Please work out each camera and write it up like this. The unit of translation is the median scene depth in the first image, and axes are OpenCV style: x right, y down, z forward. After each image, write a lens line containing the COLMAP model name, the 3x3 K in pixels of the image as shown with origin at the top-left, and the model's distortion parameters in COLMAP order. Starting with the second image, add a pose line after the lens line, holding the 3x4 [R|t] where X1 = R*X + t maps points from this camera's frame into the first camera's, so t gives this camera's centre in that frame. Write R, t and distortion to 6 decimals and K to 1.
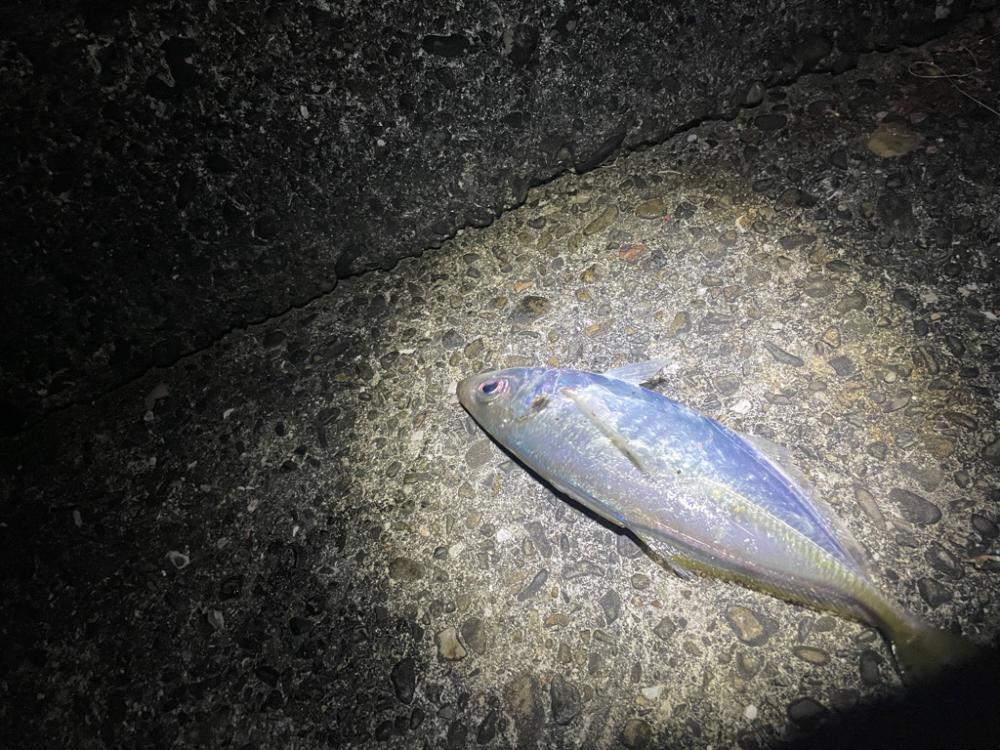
lens RADIAL K [[765.9, 0, 500.0], [0, 765.9, 375.0], [0, 0, 1]] dist [0.083269, -0.133948]
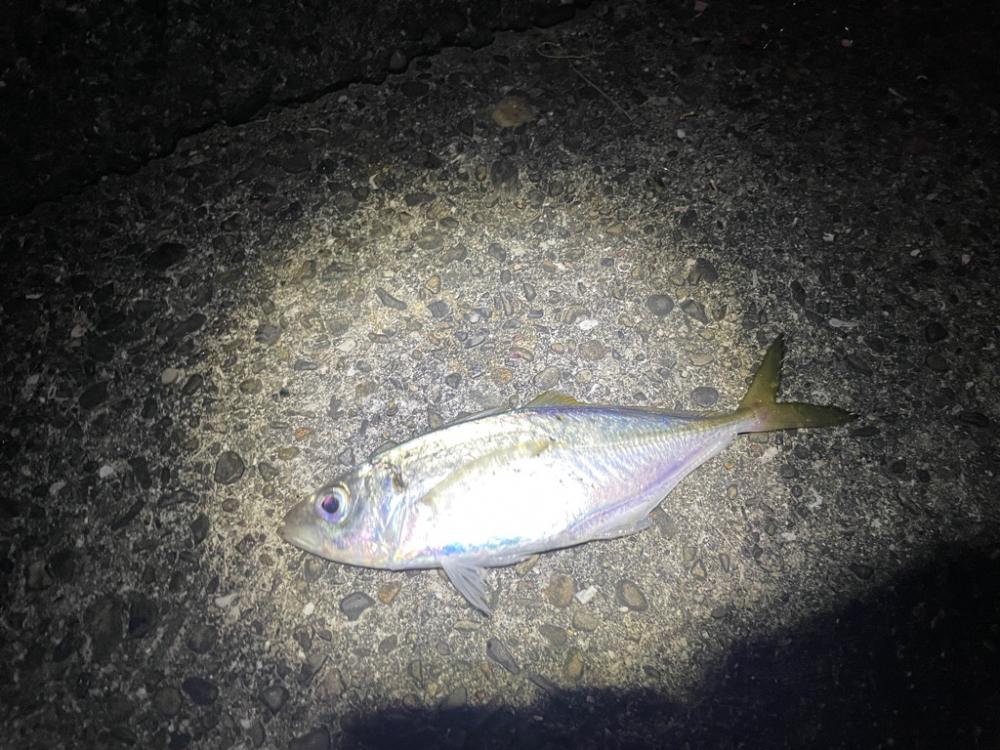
lens RADIAL K [[765.9, 0, 500.0], [0, 765.9, 375.0], [0, 0, 1]] dist [0.083269, -0.133948]
pose [[0.976716, -0.014525, 0.214045, 0.272186], [0.007303, 0.999378, 0.034493, 0.043766], [-0.214413, -0.032127, 0.976215, -0.111306]]
